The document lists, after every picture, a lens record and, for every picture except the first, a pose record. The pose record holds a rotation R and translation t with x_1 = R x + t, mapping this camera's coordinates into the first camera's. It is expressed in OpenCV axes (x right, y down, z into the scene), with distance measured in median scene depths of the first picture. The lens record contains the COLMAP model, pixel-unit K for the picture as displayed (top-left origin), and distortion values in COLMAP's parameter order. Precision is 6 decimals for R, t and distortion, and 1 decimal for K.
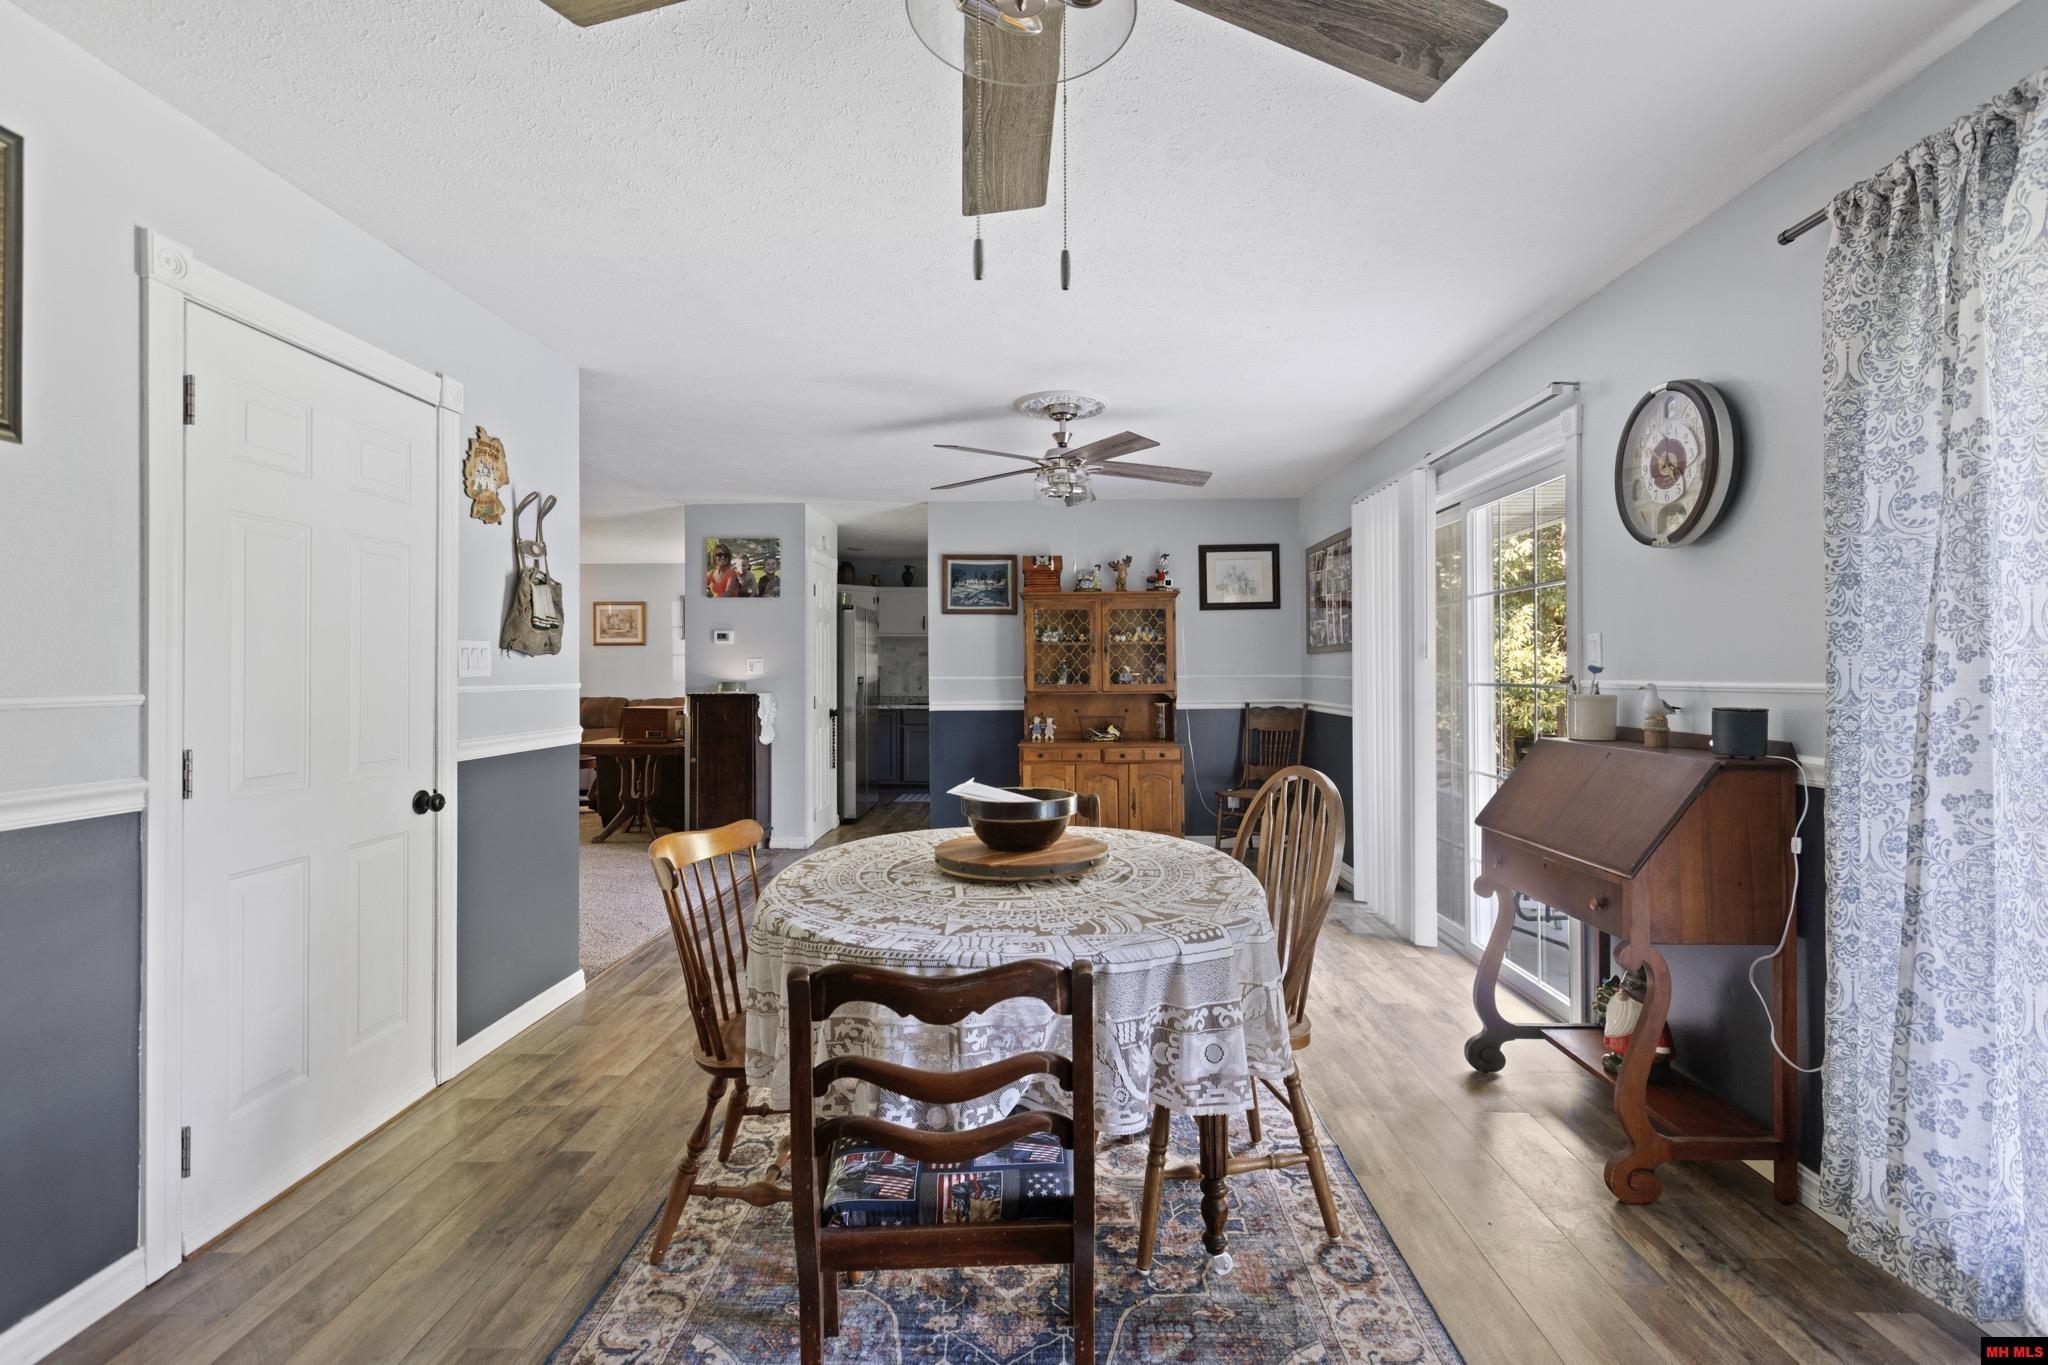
lens RADIAL K [[936.1, 0, 1027.4], [0, 936.1, 675.8], [0, 0, 1]] dist [0.003852, -0.000322]
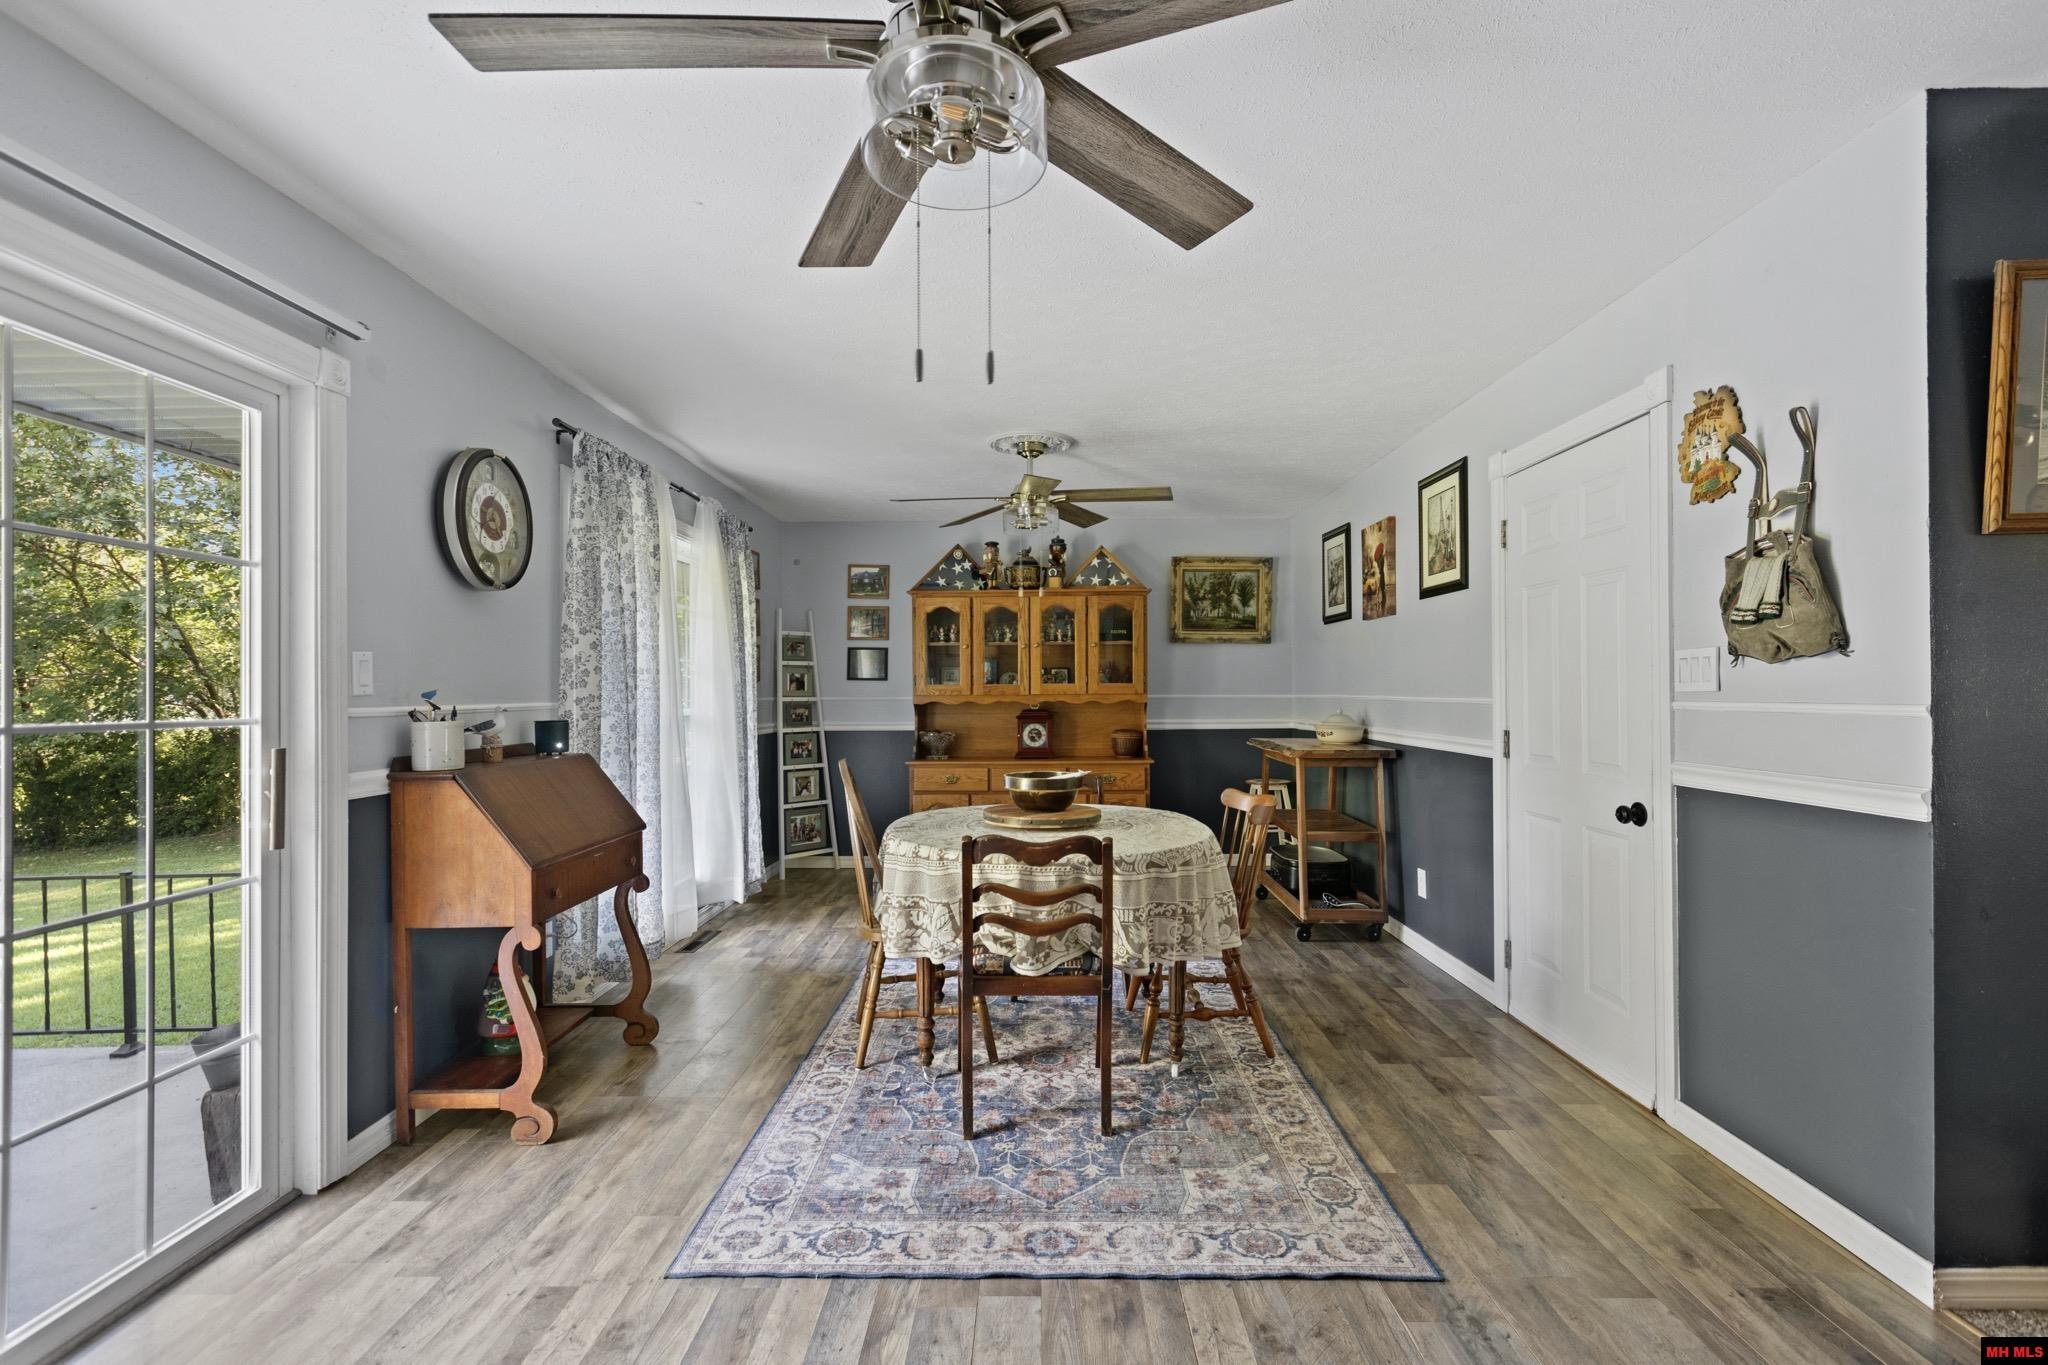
lens RADIAL K [[936.1, 0, 1020.5], [0, 936.1, 684.1], [0, 0, 1]] dist [0.003852, -0.000322]
pose [[-0.999930, 0.008656, -0.008059, 0.027729], [0.008683, 0.999957, -0.003253, -0.007885], [0.008031, -0.003323, -0.999962, 1.811374]]
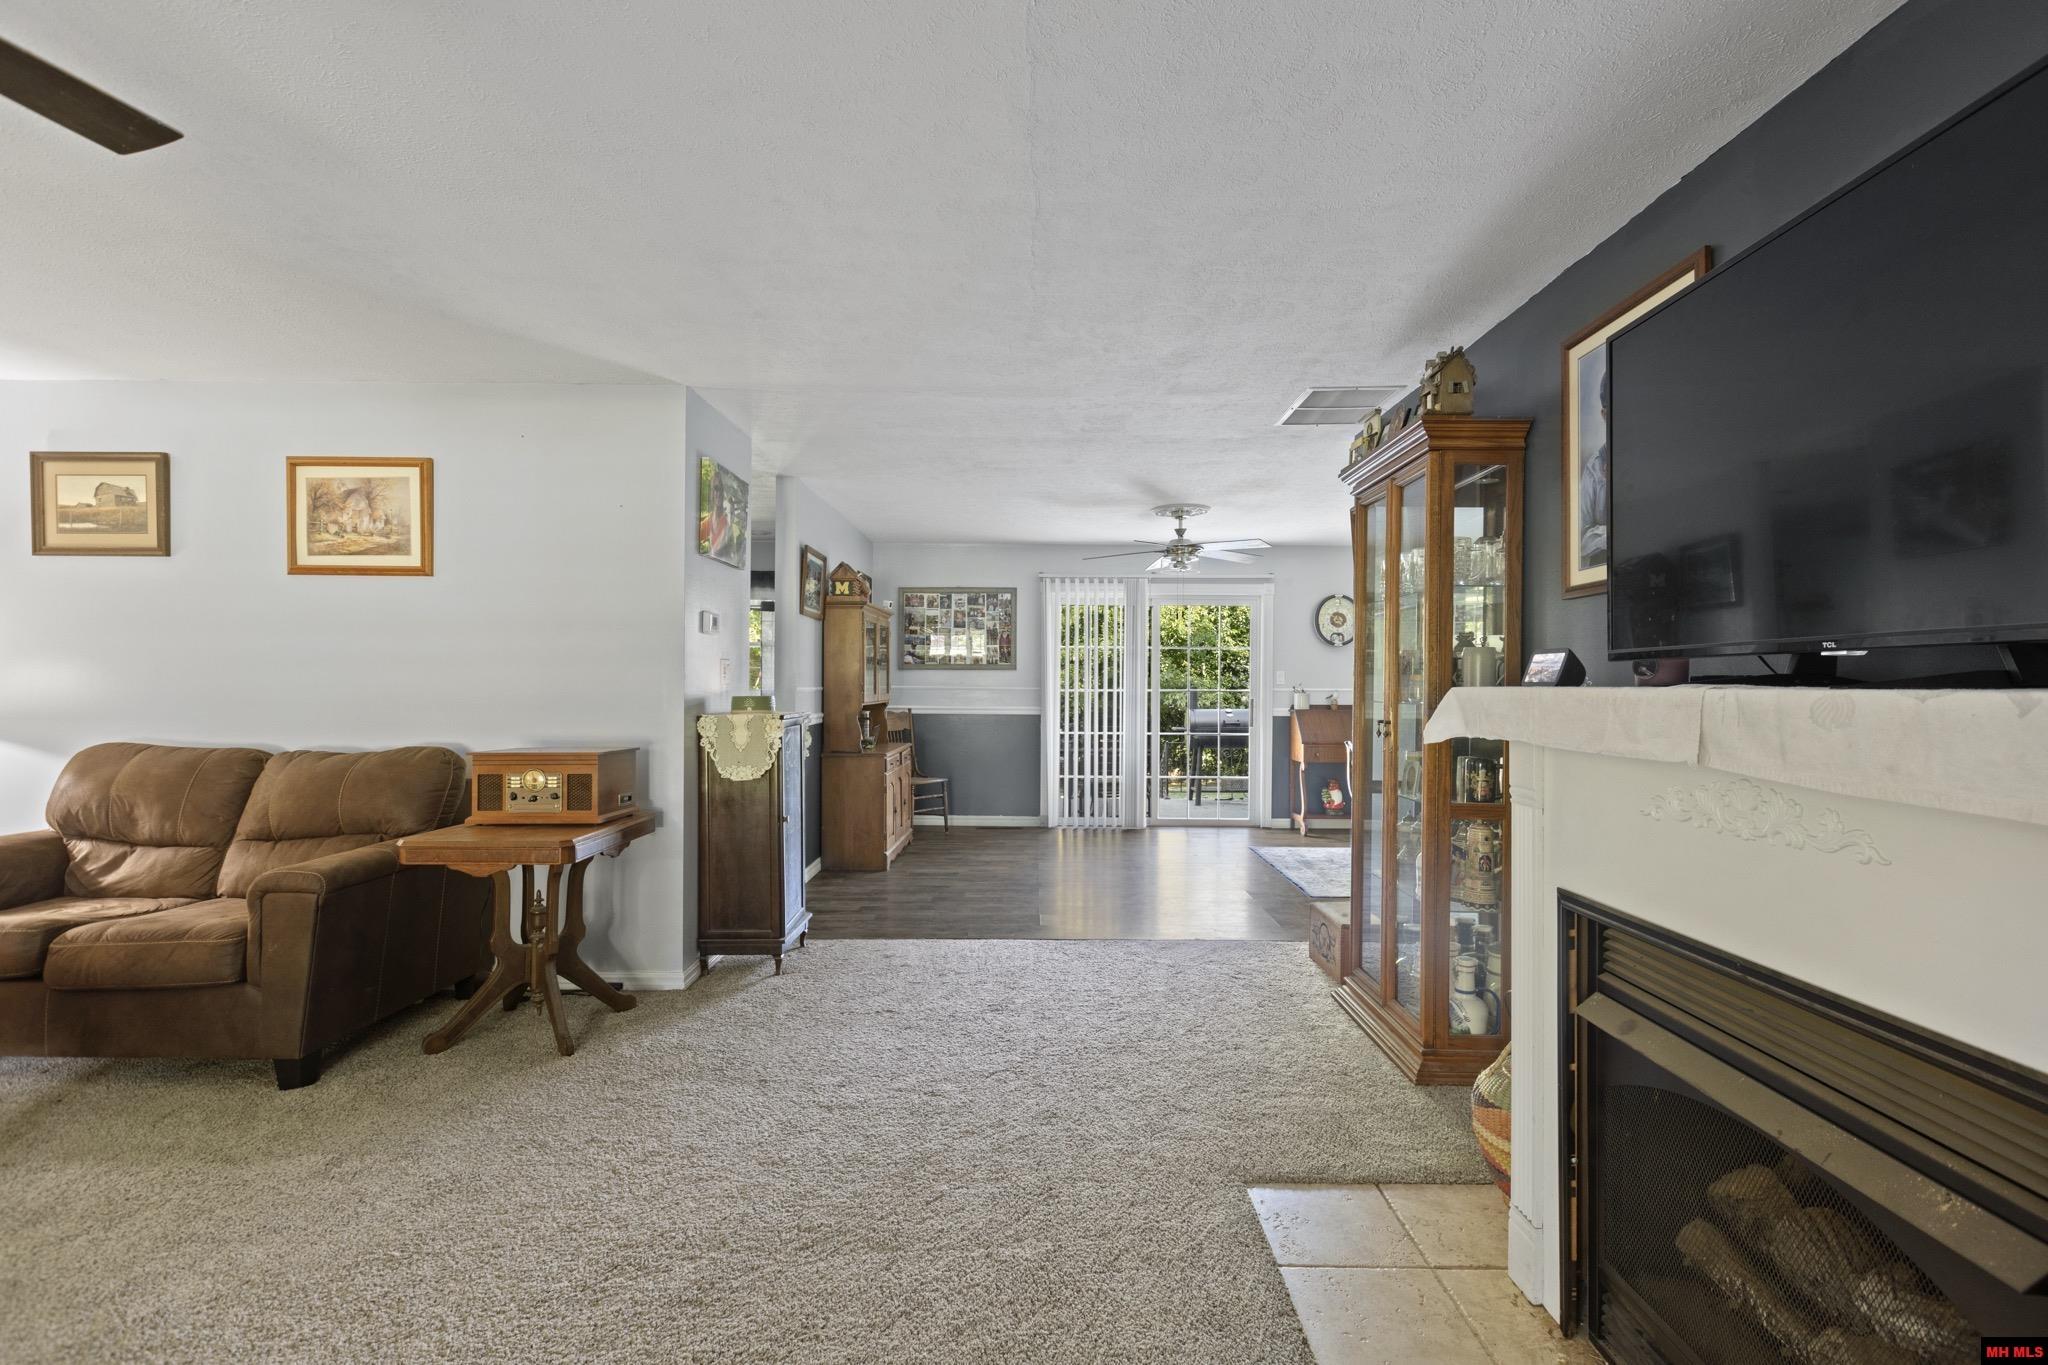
lens RADIAL K [[936.1, 0, 1028.3], [0, 936.1, 688.2], [0, 0, 1]] dist [0.003852, -0.000322]
pose [[-0.018241, -0.003934, 0.999826, -2.054301], [-0.003475, 0.999986, 0.003871, -0.003251], [-0.999828, -0.003403, -0.018255, 1.745635]]
